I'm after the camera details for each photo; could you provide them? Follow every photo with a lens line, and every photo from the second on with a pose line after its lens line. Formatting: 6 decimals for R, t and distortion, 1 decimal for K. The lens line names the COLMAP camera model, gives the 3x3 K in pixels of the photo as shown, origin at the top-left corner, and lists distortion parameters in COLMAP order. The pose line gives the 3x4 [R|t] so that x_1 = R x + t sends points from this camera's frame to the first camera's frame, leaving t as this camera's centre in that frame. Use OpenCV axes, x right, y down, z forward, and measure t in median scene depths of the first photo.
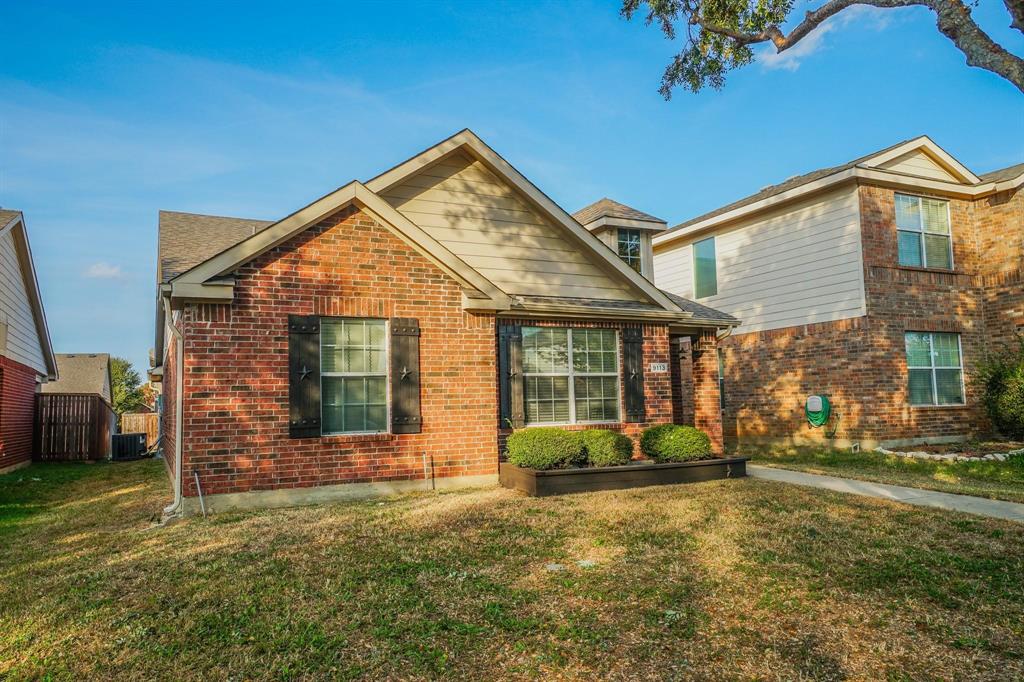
lens RADIAL K [[728.3, 0, 517.2], [0, 728.3, 338.8], [0, 0, 1]] dist [0.021287, -0.000009]
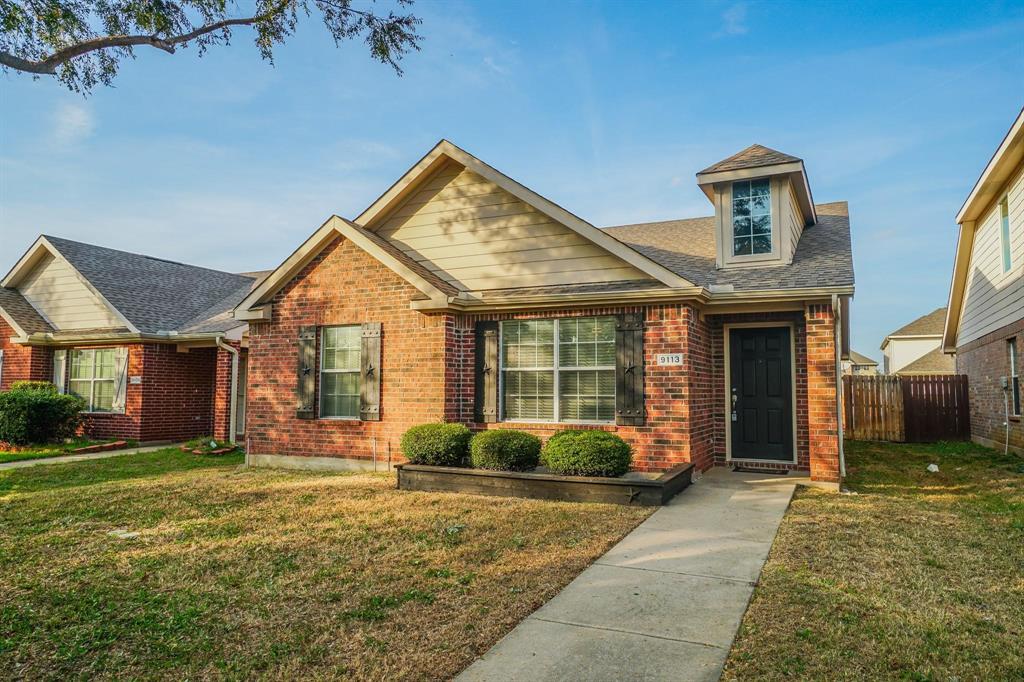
lens RADIAL K [[681.1, 0, 512.0], [0, 681.1, 342.6], [0, 0, 1]] dist [0.003307, -0.003445]
pose [[0.608262, -0.032776, -0.793059, 0.807766], [0.050710, 0.998711, -0.002381, 0.016680], [0.792115, -0.038768, 0.609140, 0.483017]]
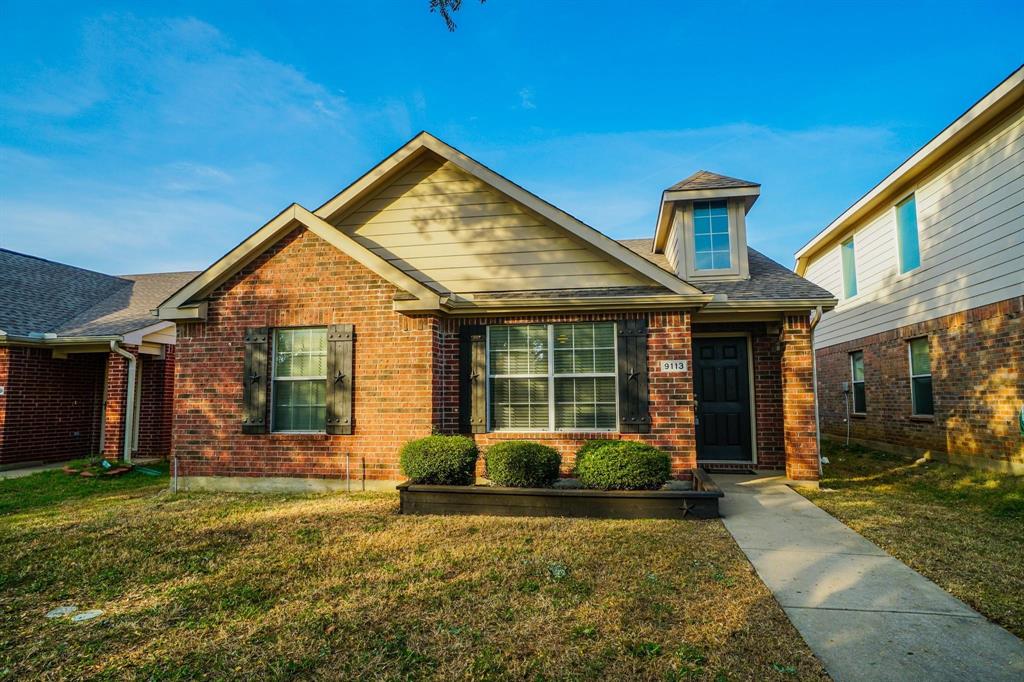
lens RADIAL K [[580.8, 0, 505.6], [0, 580.8, 343.7], [0, 0, 1]] dist [-0.014894, 0.007422]
pose [[0.800552, -0.039524, -0.597959, 0.508218], [0.040882, 0.999100, -0.011306, 0.017258], [0.597867, -0.015395, 0.801447, 0.445953]]
